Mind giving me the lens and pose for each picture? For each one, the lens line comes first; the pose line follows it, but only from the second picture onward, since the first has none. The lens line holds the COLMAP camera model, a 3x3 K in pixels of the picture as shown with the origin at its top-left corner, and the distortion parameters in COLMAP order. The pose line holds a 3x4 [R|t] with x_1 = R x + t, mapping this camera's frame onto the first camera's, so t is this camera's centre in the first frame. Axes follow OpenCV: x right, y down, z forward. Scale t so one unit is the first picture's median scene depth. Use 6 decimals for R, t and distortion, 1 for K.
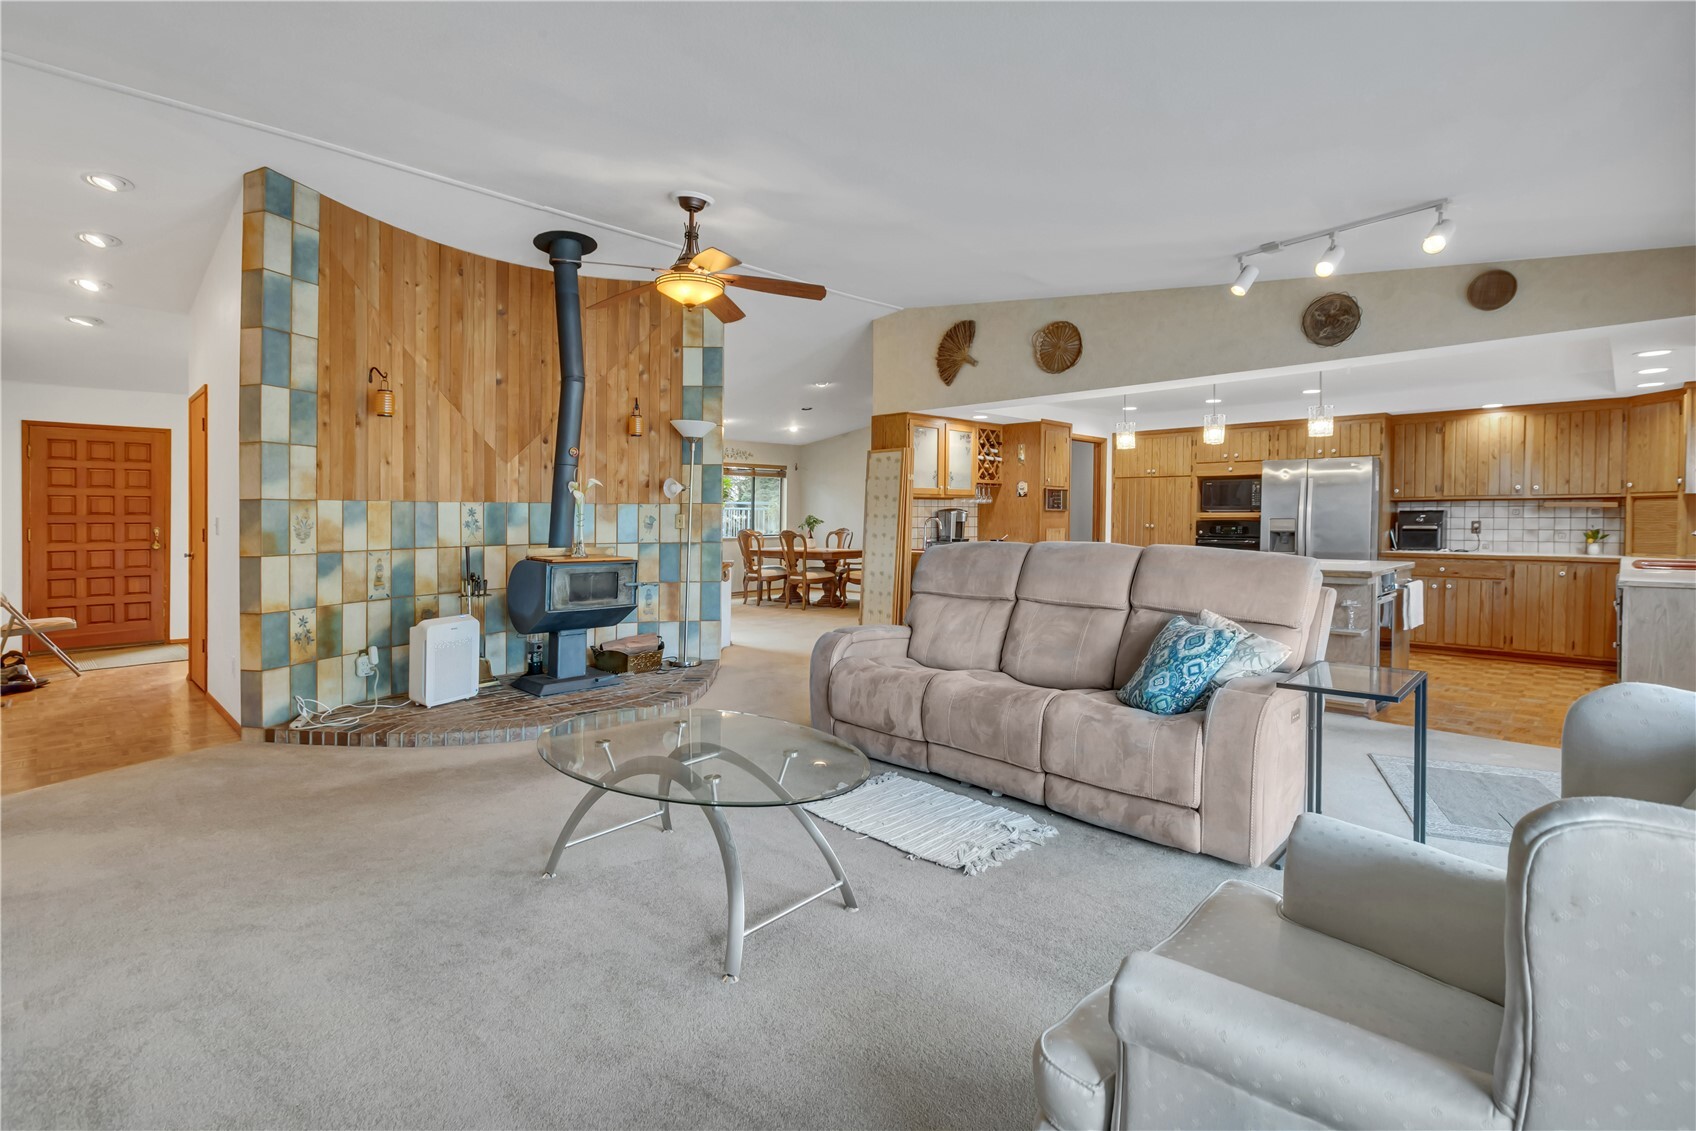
lens RADIAL K [[777.3, 0, 850.3], [0, 777.3, 547.8], [0, 0, 1]] dist [0.001231, 0.000655]
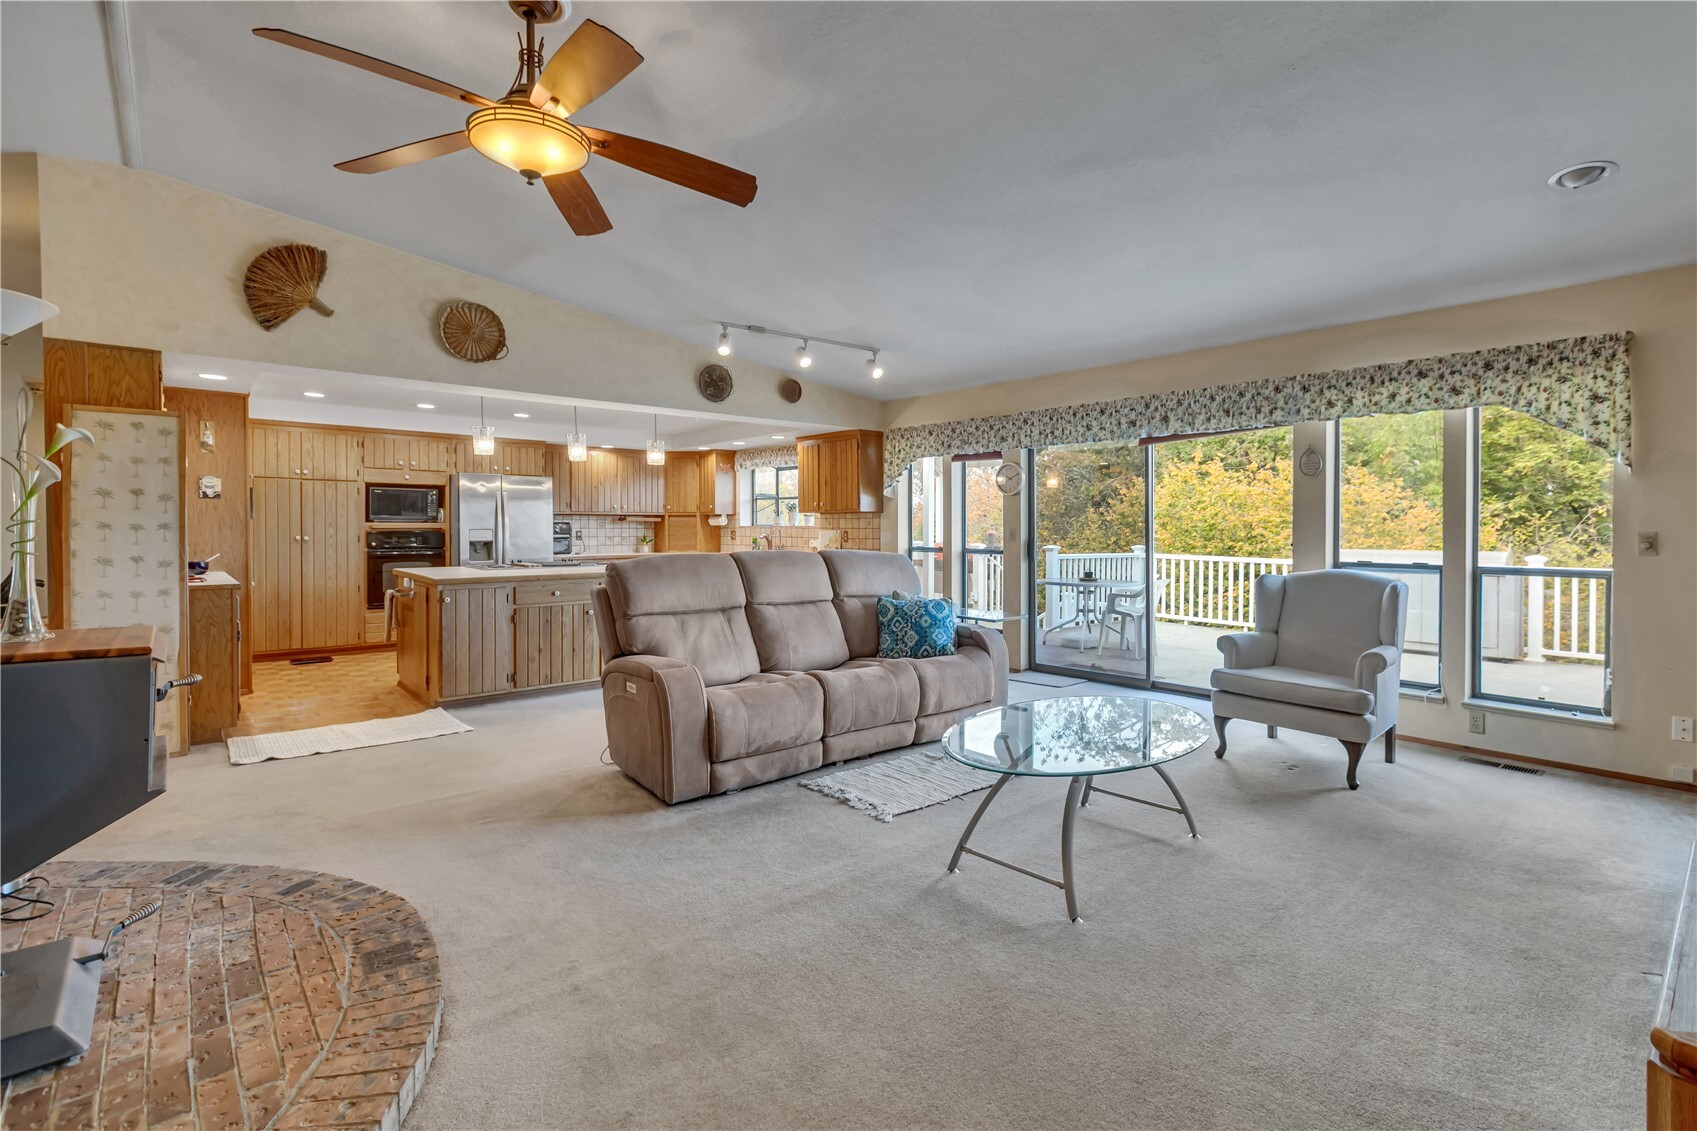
lens RADIAL K [[774.3, 0, 845.2], [0, 774.3, 525.5], [0, 0, 1]] dist [-0.000951, -0.000621]
pose [[0.095689, 0.002344, 0.995409, -0.480992], [0.037575, 0.999276, -0.005965, -0.019370], [-0.994702, 0.037974, 0.095531, 0.446989]]
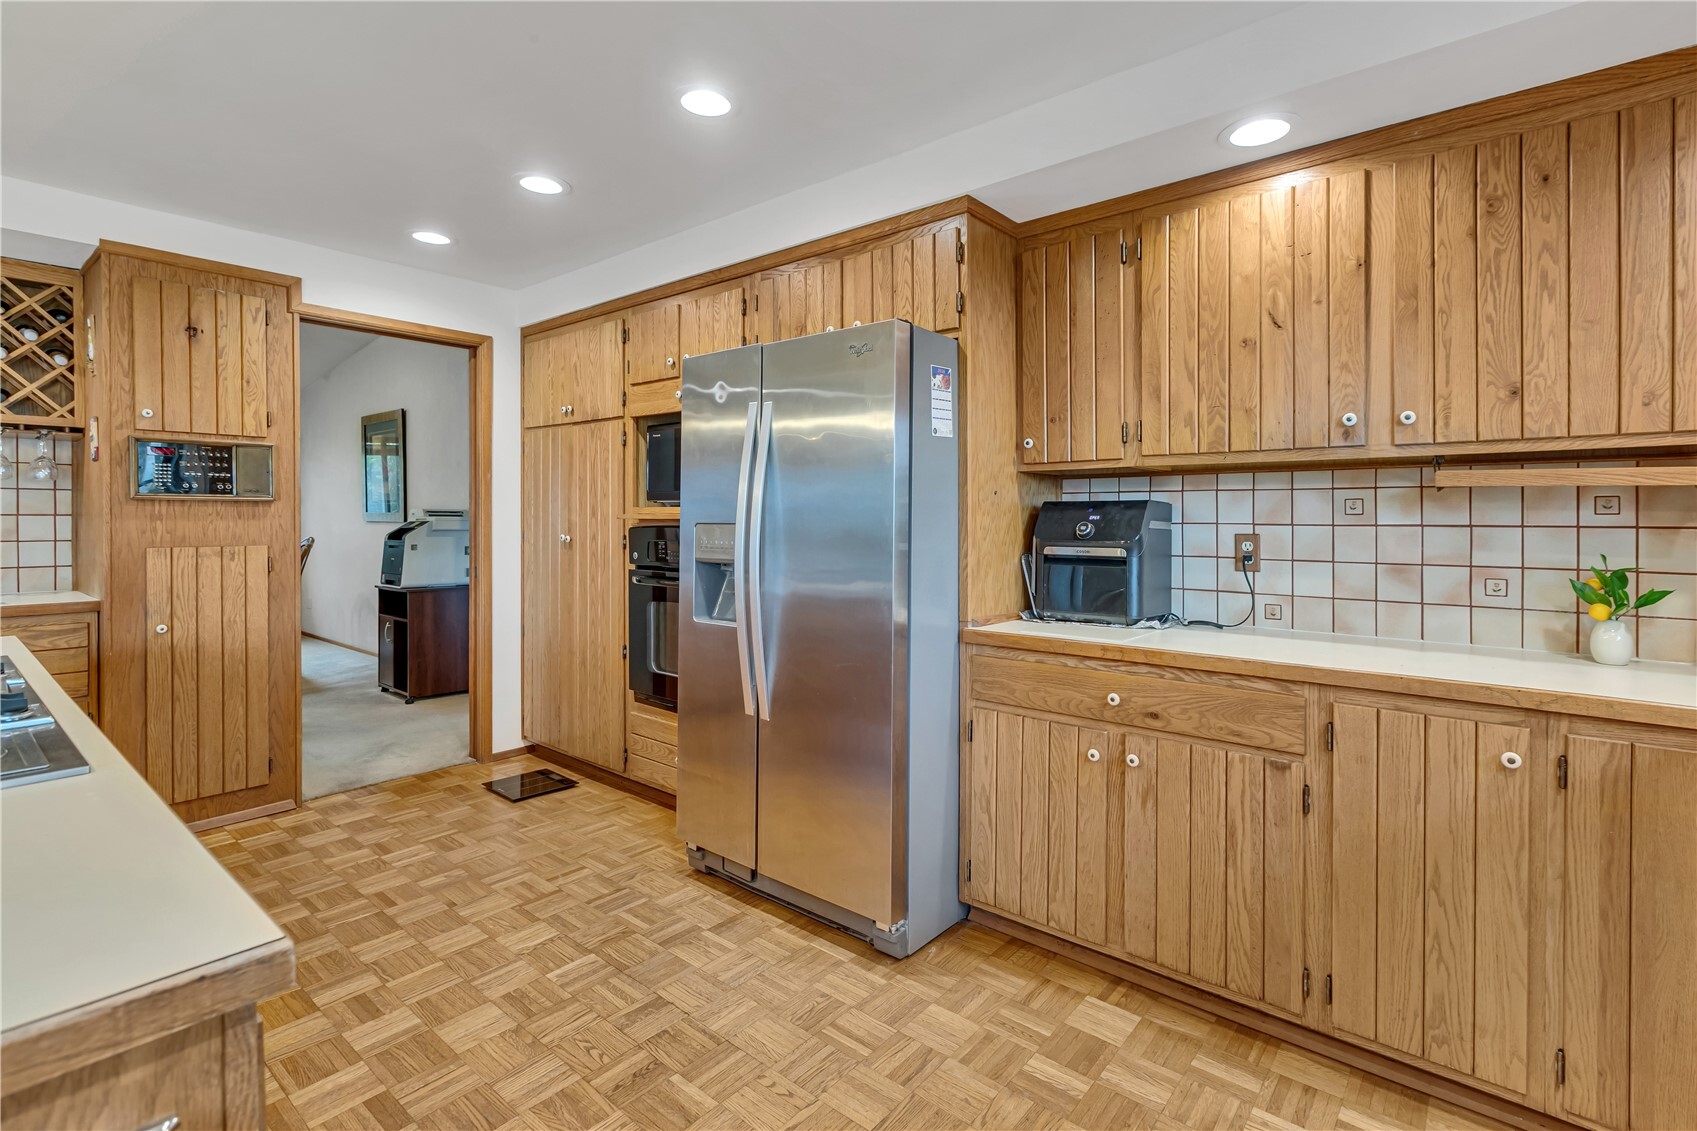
lens RADIAL K [[774.3, 0, 845.2], [0, 774.3, 525.5], [0, 0, 1]] dist [-0.000951, -0.000621]
pose [[0.997892, 0.004836, 0.064722, 0.642267], [-0.002919, 0.999555, -0.029683, -0.028962], [-0.064836, 0.029432, 0.997462, 0.715635]]
